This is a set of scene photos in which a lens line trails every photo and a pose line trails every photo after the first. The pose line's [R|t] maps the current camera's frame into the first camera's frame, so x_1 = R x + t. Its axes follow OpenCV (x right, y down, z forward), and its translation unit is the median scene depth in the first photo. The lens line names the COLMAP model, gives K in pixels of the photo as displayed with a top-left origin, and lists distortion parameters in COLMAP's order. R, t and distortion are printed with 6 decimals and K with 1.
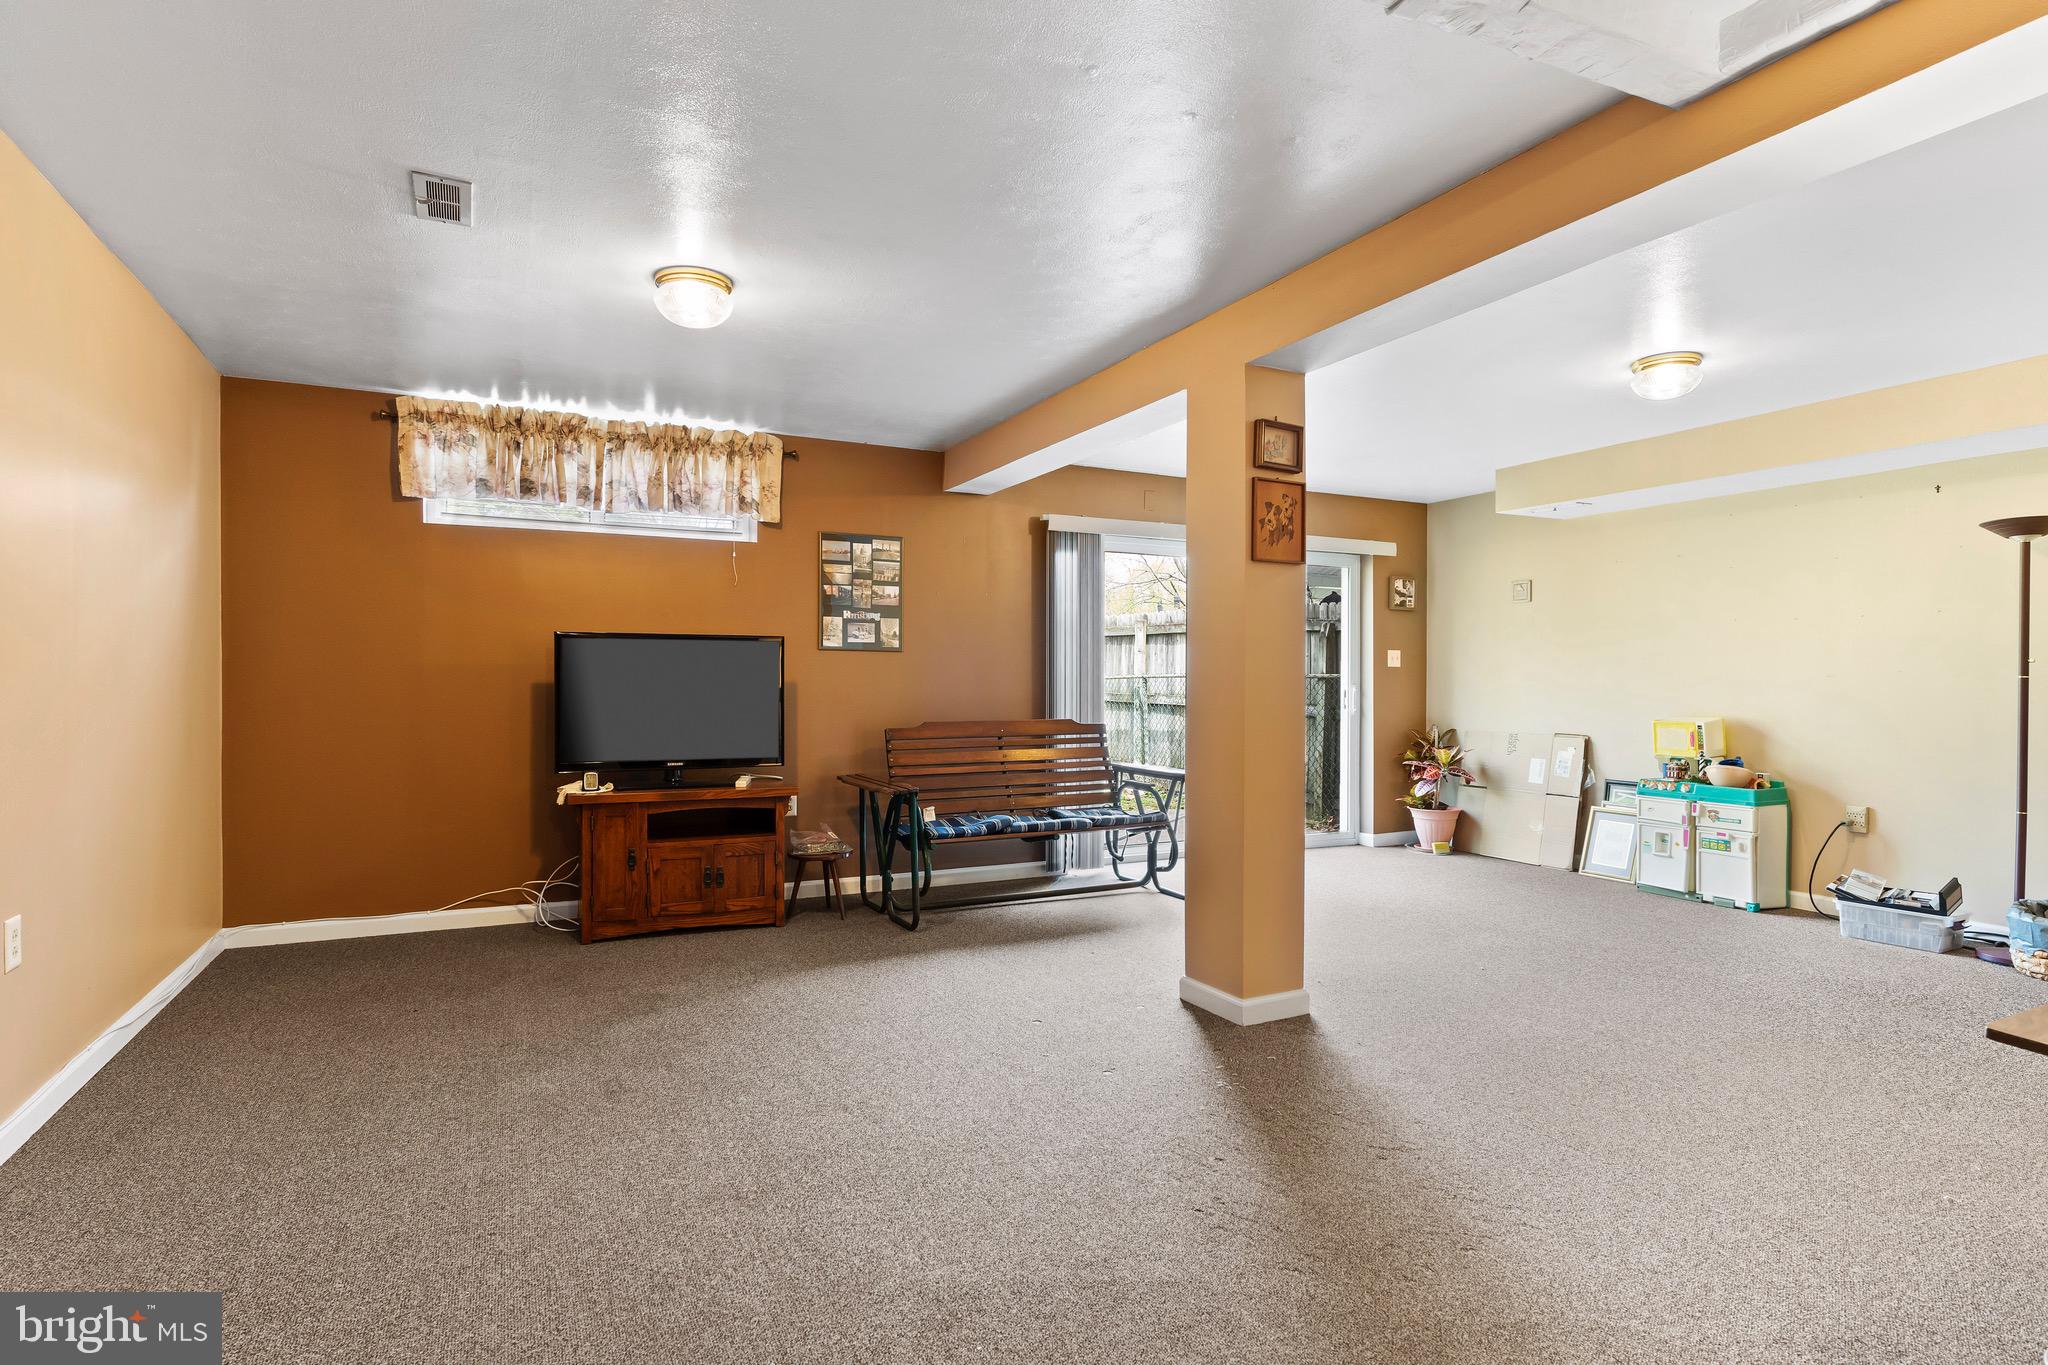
lens RADIAL K [[1055.9, 0, 1013.7], [0, 1055.9, 686.7], [0, 0, 1]] dist [-0.002401, -0.000201]
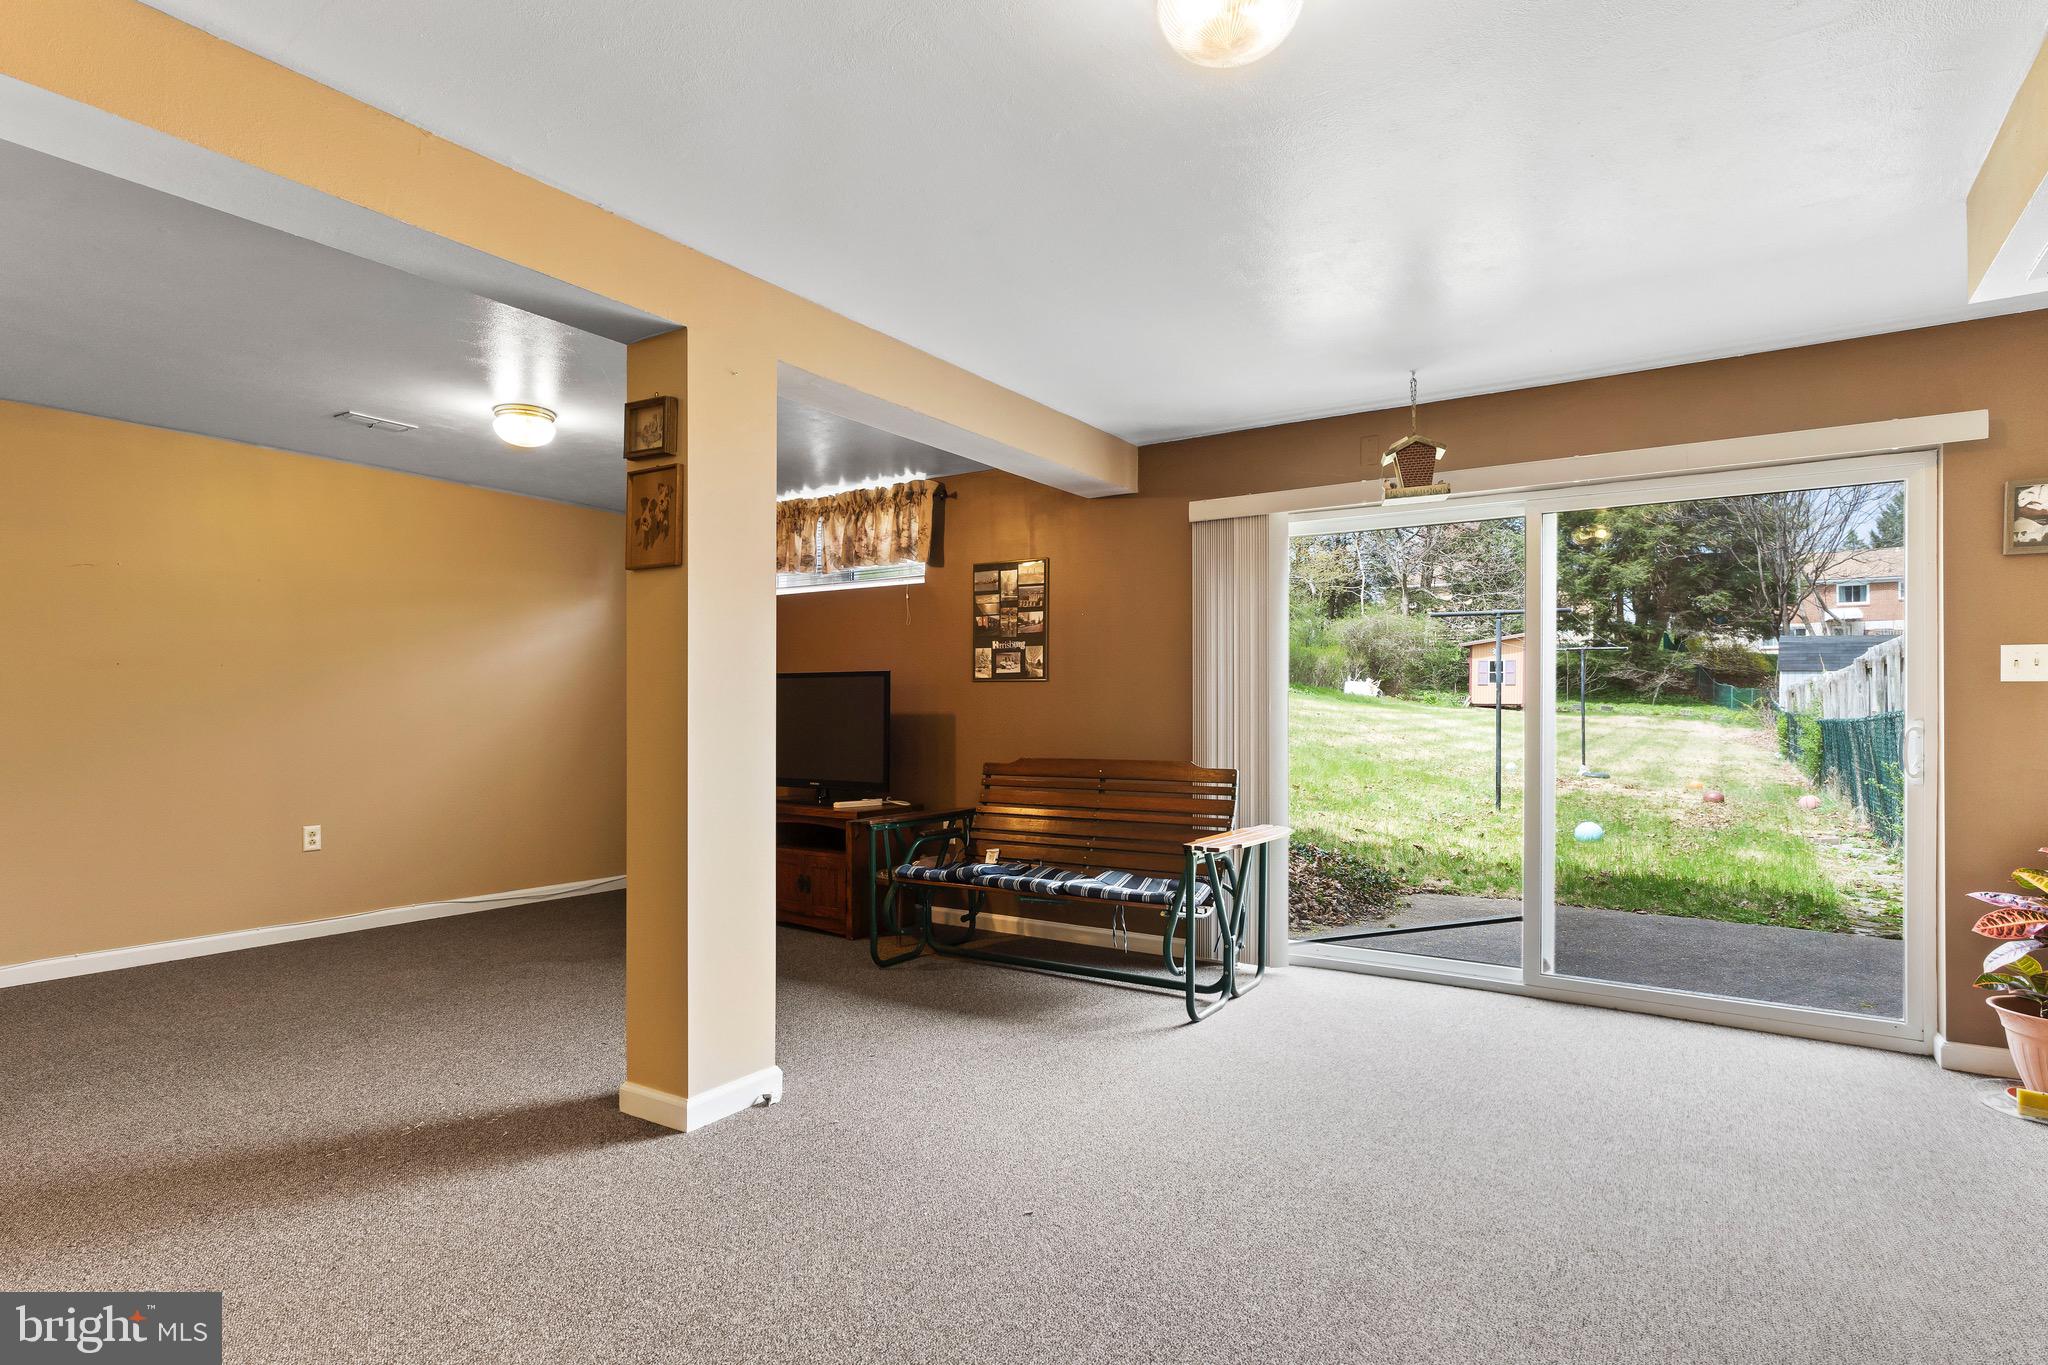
lens RADIAL K [[1061.9, 0, 1021.2], [0, 1061.9, 720.2], [0, 0, 1]] dist [0.001043, -0.000034]
pose [[0.501402, 0.005689, -0.865196, 0.708677], [-0.005310, 0.999980, 0.003498, -0.002176], [0.865198, 0.002841, 0.501422, 0.530328]]
